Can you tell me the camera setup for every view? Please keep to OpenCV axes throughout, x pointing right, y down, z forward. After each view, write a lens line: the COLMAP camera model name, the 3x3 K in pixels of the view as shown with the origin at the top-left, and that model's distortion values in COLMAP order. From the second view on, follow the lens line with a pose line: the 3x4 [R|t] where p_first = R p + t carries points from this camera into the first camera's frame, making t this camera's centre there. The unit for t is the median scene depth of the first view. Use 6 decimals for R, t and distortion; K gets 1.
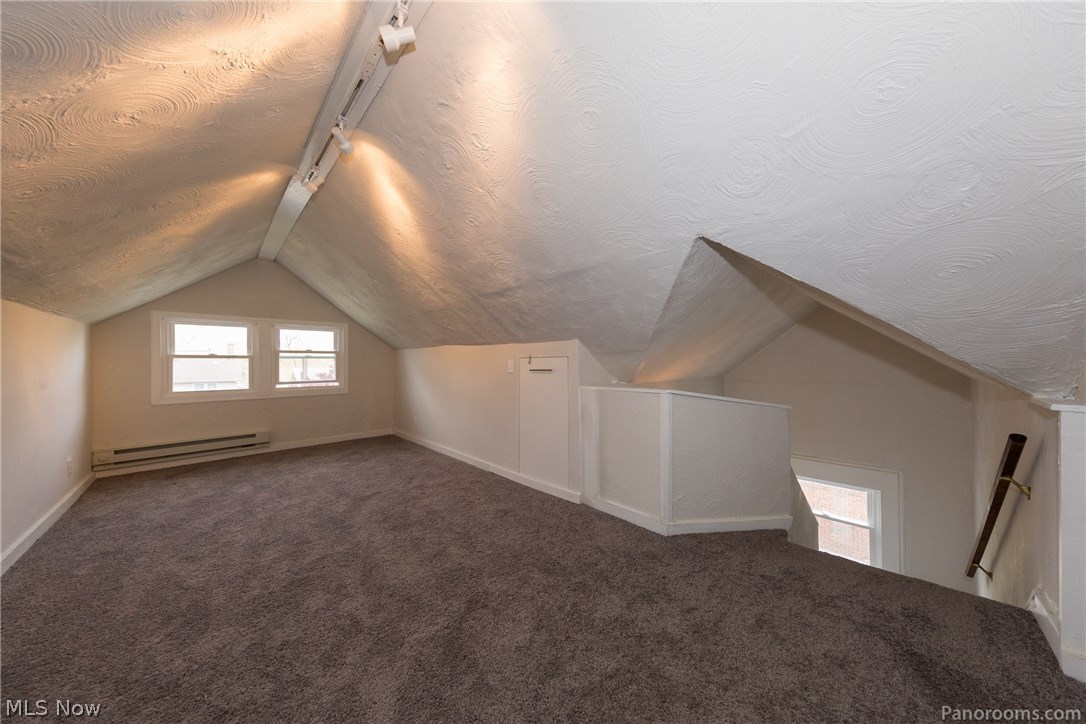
lens RADIAL K [[345.8, 0, 543.7], [0, 345.8, 362.9], [0, 0, 1]] dist [0.005078, 0.000088]
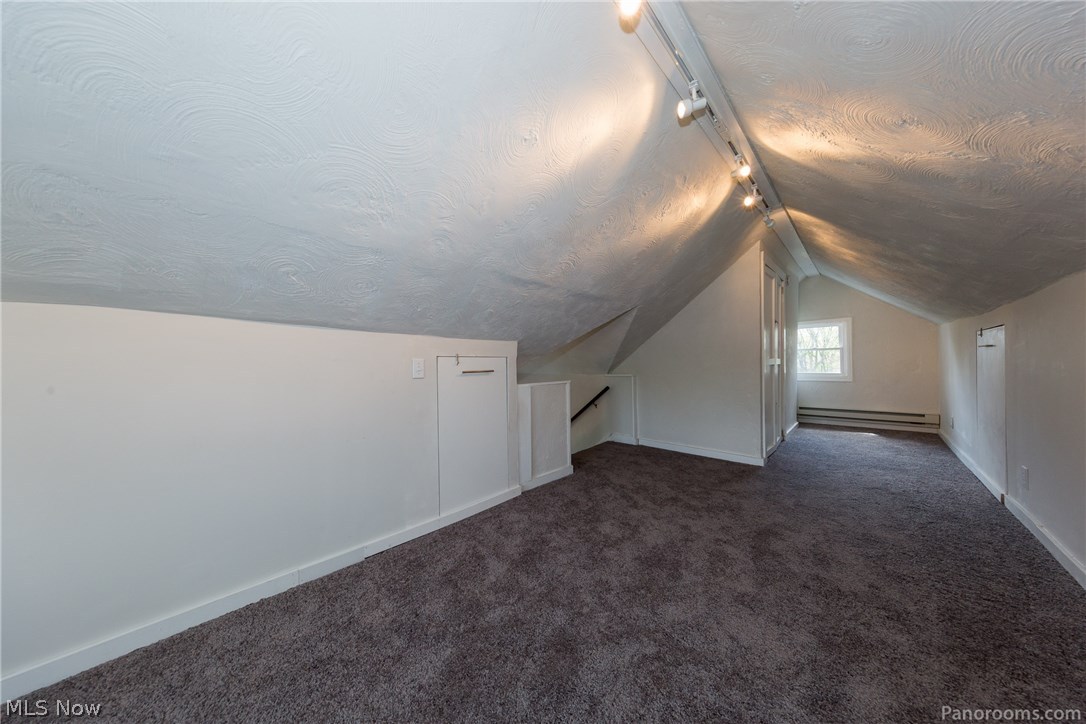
lens RADIAL K [[345.8, 0, 549.8], [0, 345.8, 361.6], [0, 0, 1]] dist [0.005078, 0.000088]
pose [[-0.061932, 0.011217, 0.998017, -0.892618], [0.009183, 0.999901, -0.010669, 0.006571], [-0.998038, 0.008504, -0.062029, 0.886490]]
